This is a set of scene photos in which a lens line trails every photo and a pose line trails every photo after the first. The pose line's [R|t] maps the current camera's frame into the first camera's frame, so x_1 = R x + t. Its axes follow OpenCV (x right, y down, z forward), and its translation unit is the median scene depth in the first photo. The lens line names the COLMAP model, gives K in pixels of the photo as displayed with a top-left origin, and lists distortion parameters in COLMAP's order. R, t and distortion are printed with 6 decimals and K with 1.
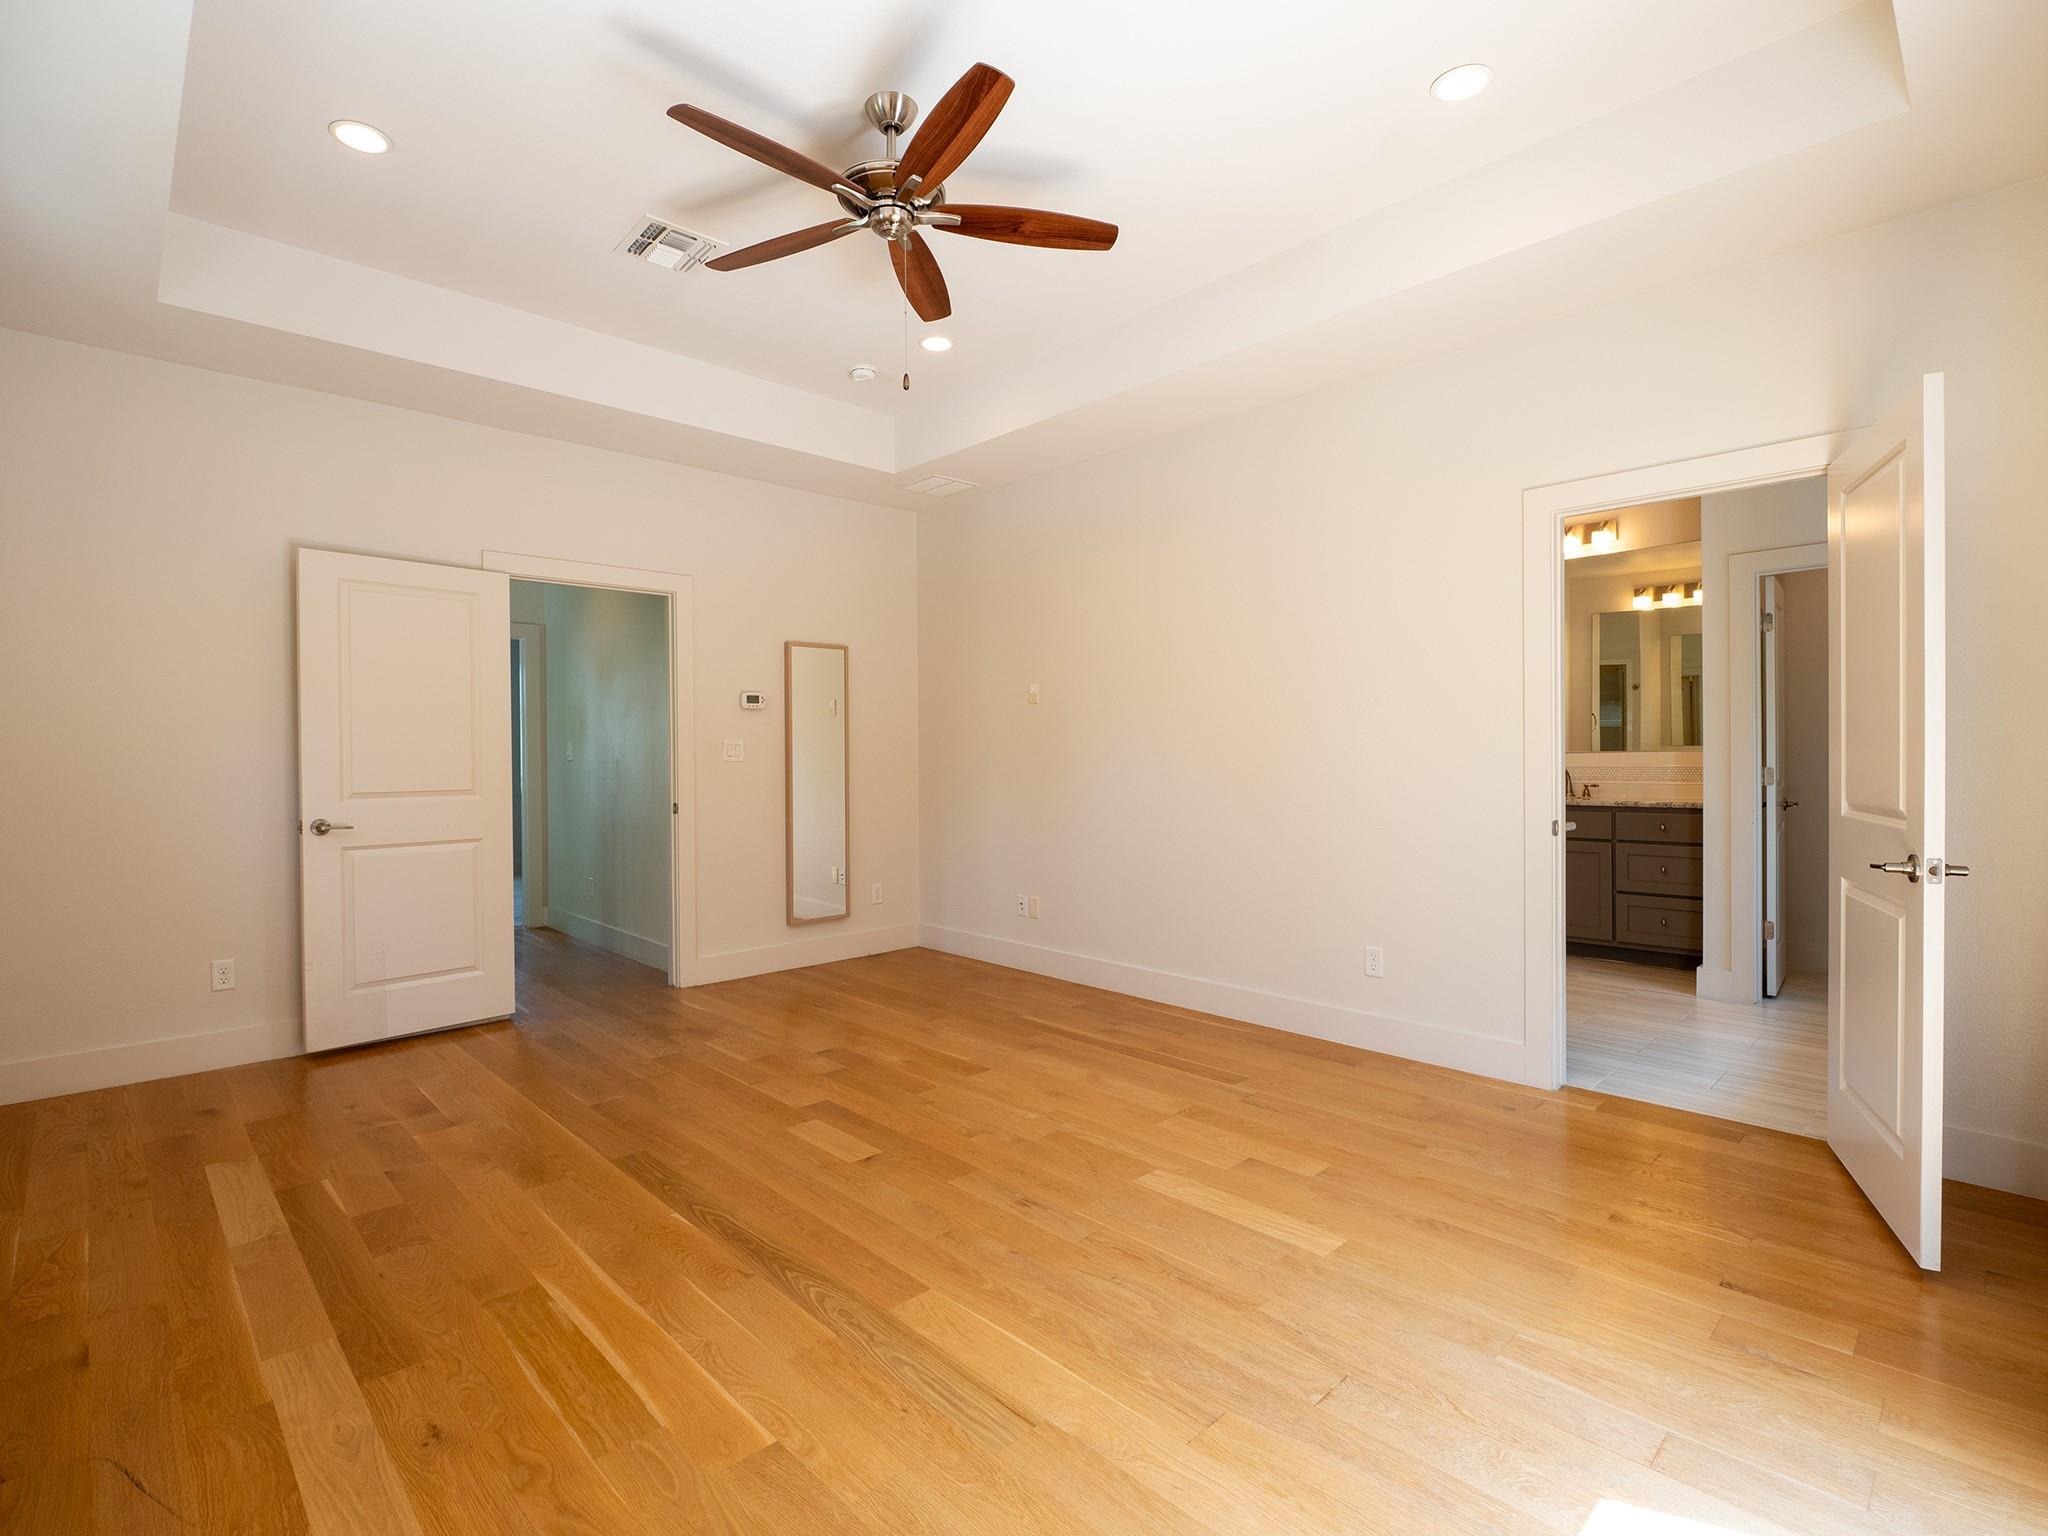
lens RADIAL K [[976.4, 0, 1025.4], [0, 976.4, 764.1], [0, 0, 1]] dist [-0.009088, -0.000894]
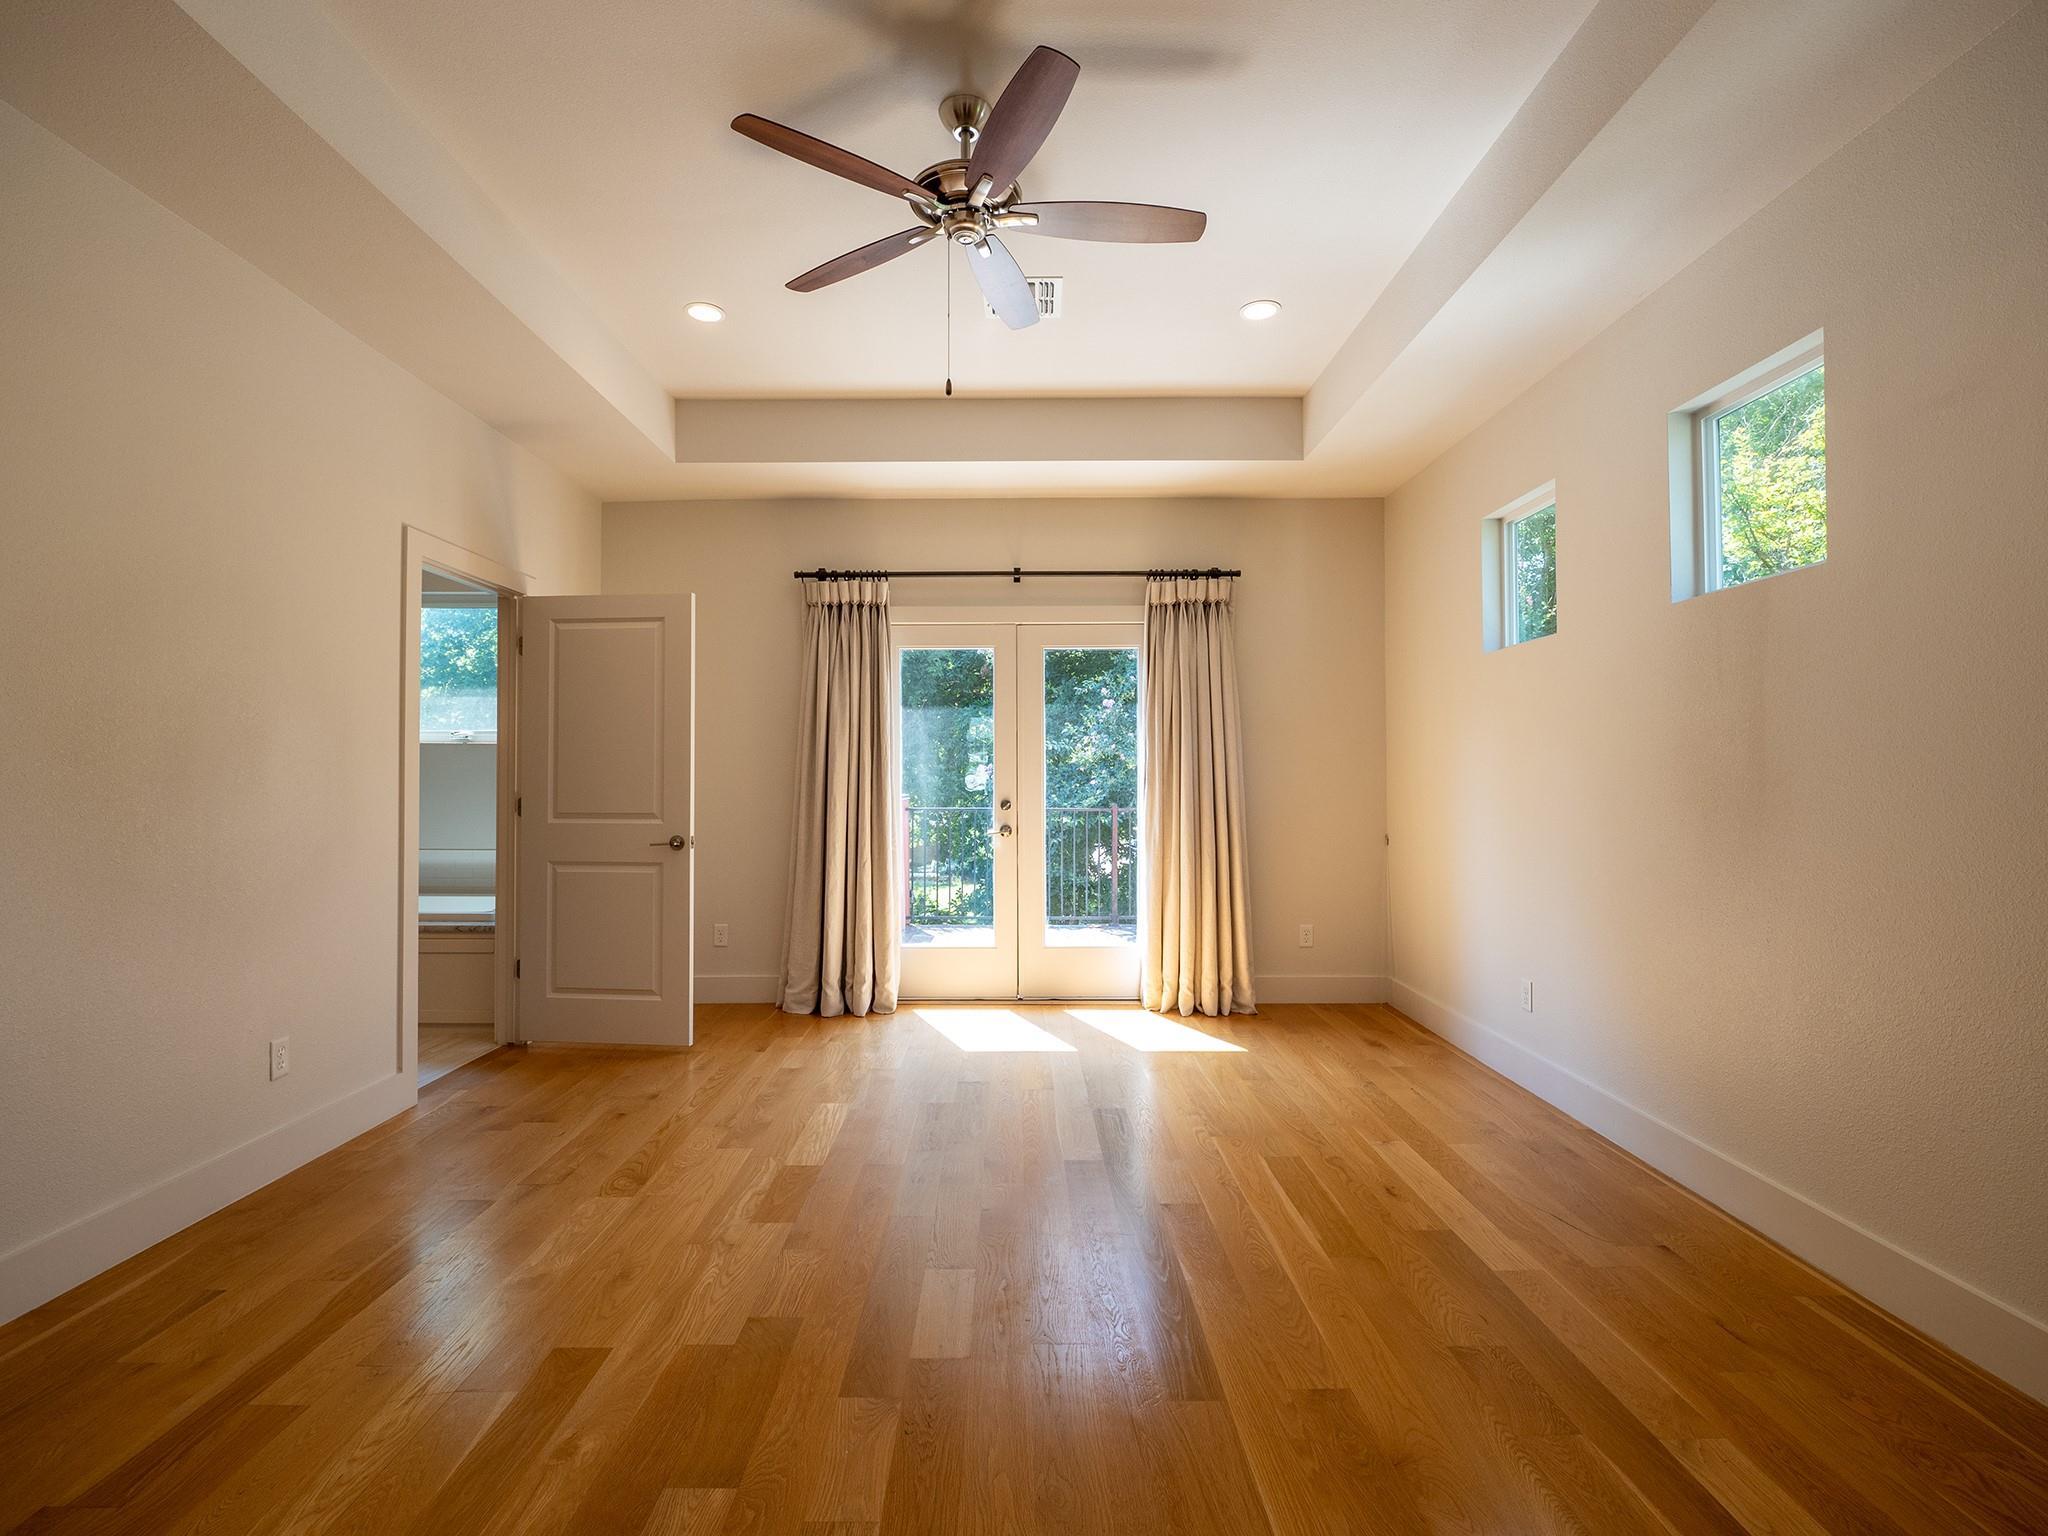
lens RADIAL K [[976.4, 0, 1022.9], [0, 976.4, 765.3], [0, 0, 1]] dist [-0.009088, -0.000894]
pose [[-0.721554, 0.016331, 0.692166, -1.059947], [0.012049, 0.999867, -0.011031, -0.011777], [-0.692254, 0.000380, -0.721654, 2.108550]]
